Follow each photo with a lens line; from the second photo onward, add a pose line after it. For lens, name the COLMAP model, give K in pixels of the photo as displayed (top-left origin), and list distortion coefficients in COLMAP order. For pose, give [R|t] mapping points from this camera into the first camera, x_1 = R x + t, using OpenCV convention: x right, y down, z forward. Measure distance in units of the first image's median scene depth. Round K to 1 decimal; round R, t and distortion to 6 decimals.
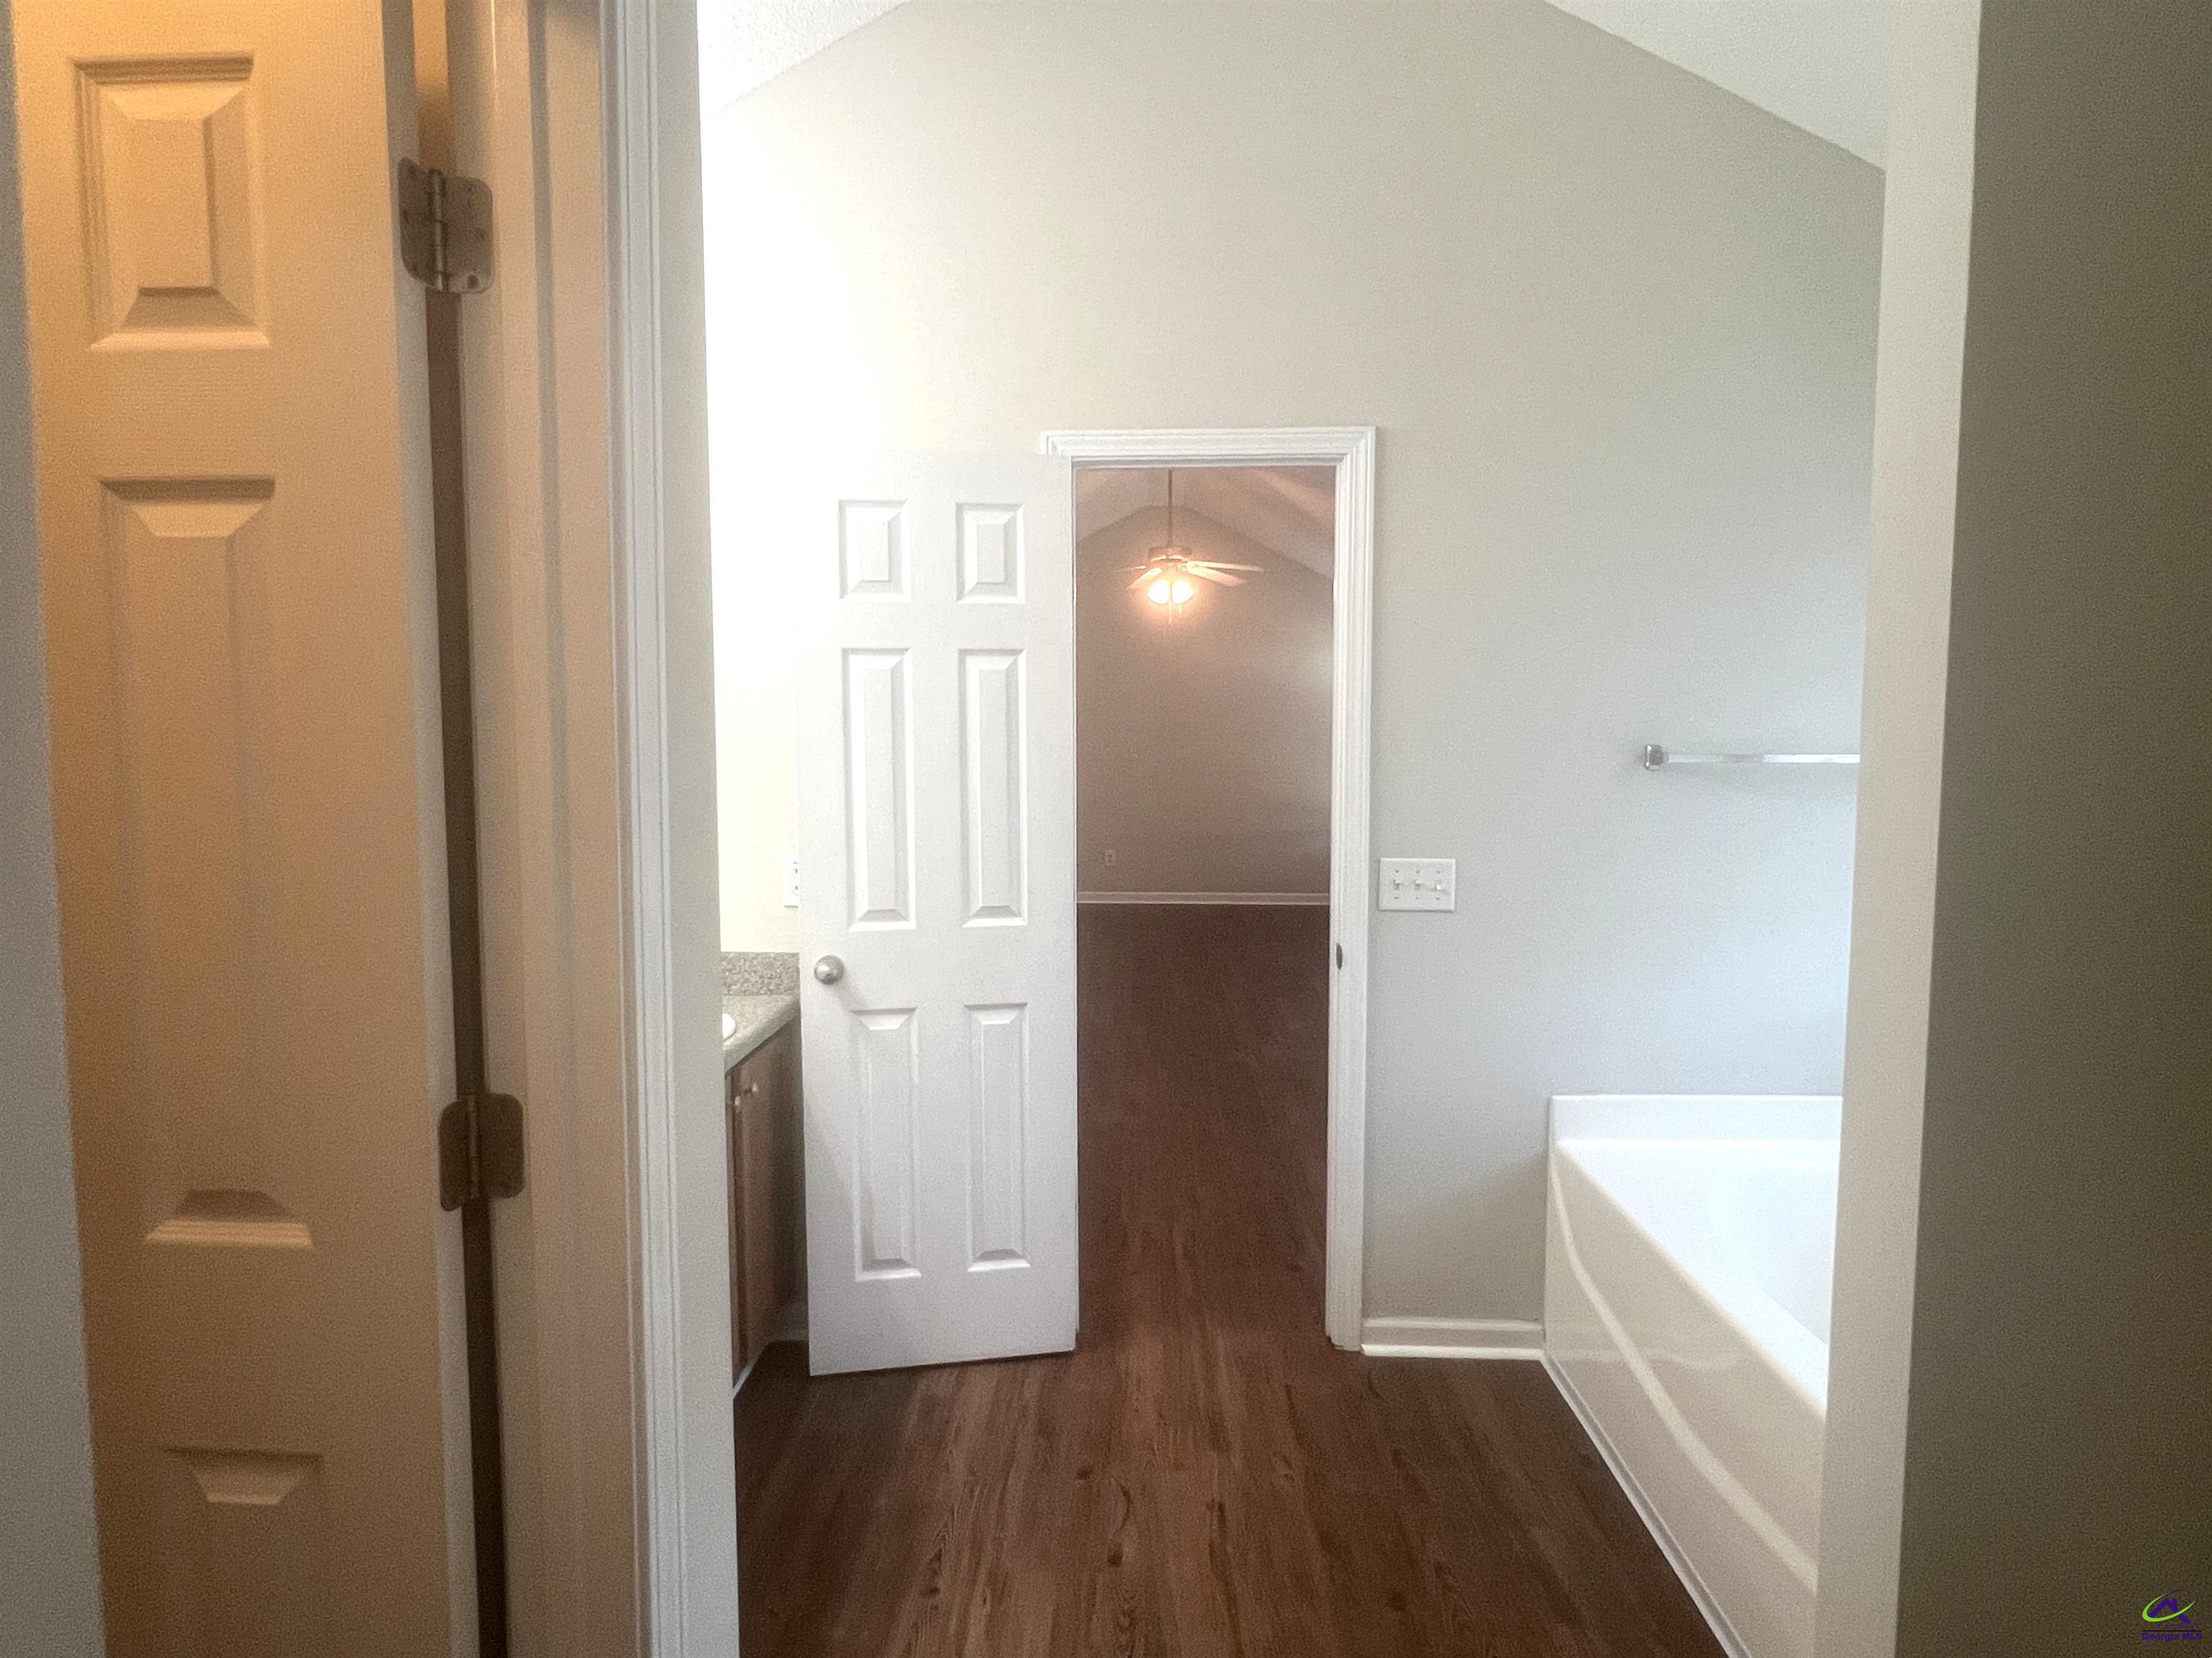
lens RADIAL K [[1250.5, 0, 1100.0], [0, 1250.5, 825.7], [0, 0, 1]] dist [0.000546, 0.000283]
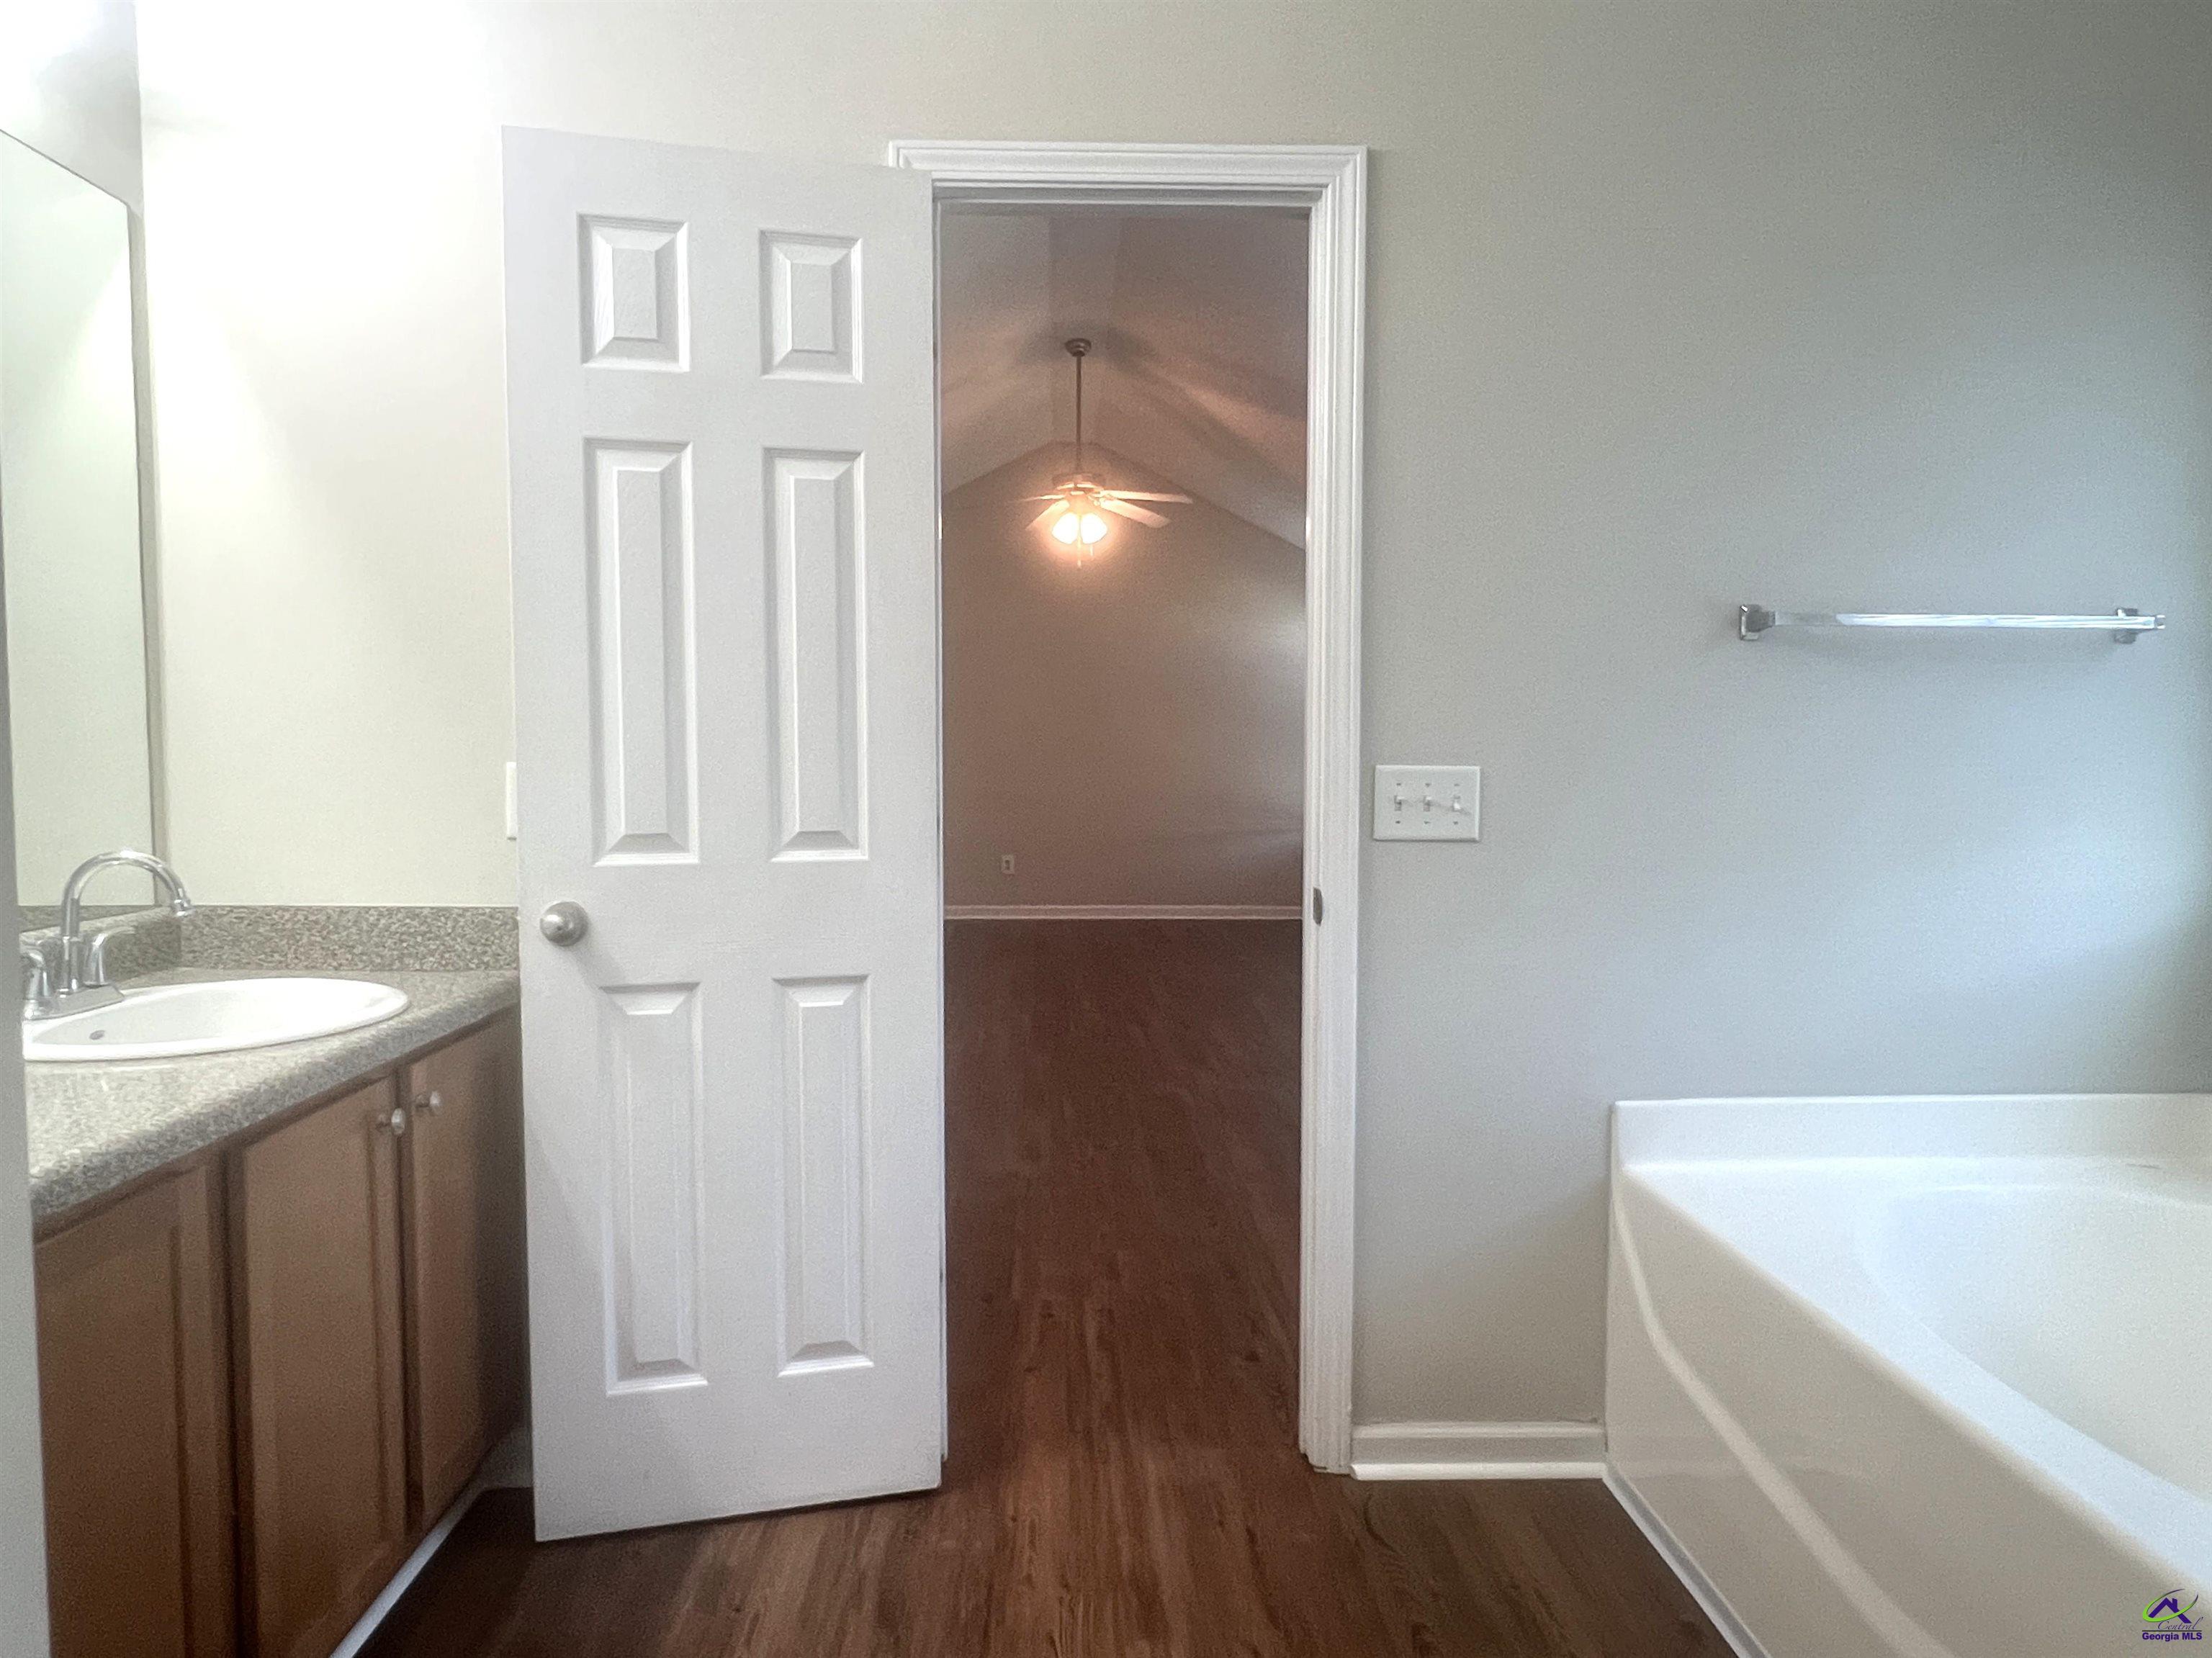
lens RADIAL K [[1383.5, 0, 1106.0], [0, 1383.5, 829.0], [0, 0, 1]] dist [0.000380, -0.005513]
pose [[0.997233, -0.000793, 0.074334, 0.015194], [0.002715, 0.999664, -0.025764, 0.082108], [-0.074289, 0.025894, 0.996901, 0.237776]]
